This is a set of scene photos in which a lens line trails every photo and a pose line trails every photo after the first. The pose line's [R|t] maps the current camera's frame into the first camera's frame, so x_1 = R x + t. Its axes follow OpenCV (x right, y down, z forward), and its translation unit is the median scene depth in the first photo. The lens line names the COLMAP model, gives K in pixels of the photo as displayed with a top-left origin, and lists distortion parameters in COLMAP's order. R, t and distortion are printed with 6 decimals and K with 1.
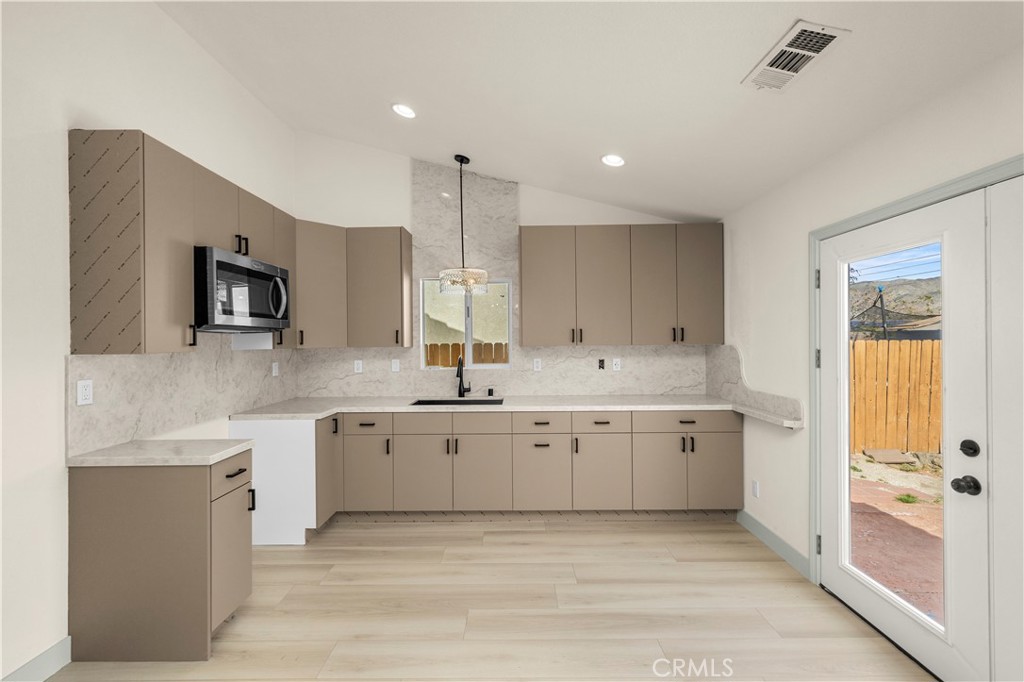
lens RADIAL K [[430.2, 0, 512.4], [0, 430.2, 338.2], [0, 0, 1]] dist [0.000340, -0.000083]
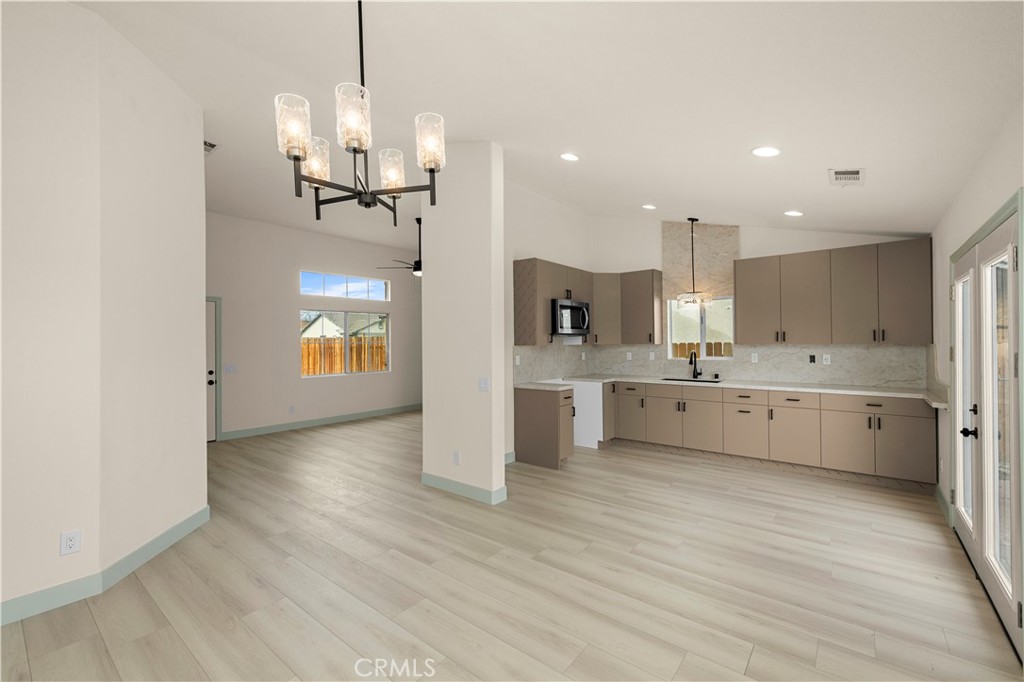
lens RADIAL K [[430.2, 0, 510.1], [0, 430.2, 339.2], [0, 0, 1]] dist [0.000340, -0.000083]
pose [[0.778872, -0.001235, -0.627181, 0.383981], [0.004061, 0.999987, 0.003074, -0.006222], [0.627170, -0.004941, 0.778867, -0.673367]]
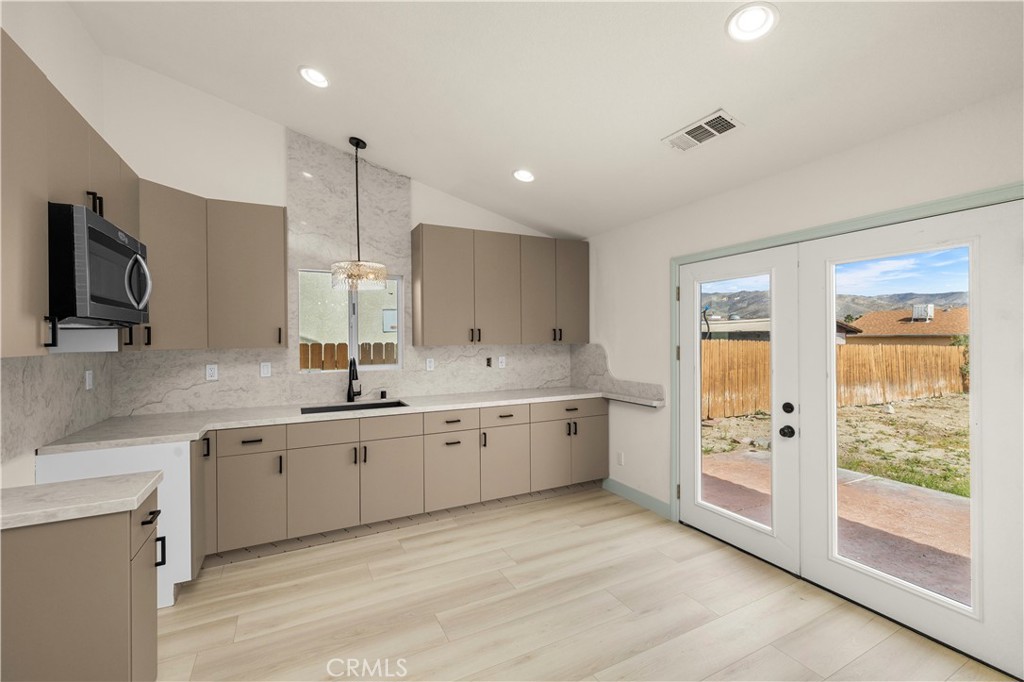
lens RADIAL K [[430.2, 0, 511.6], [0, 430.2, 338.9], [0, 0, 1]] dist [0.000340, -0.000083]
pose [[0.888267, 0.001048, 0.459326, -0.288044], [-0.001211, 0.999999, 0.000061, 0.002963], [-0.459325, -0.000610, 0.888268, 0.036896]]
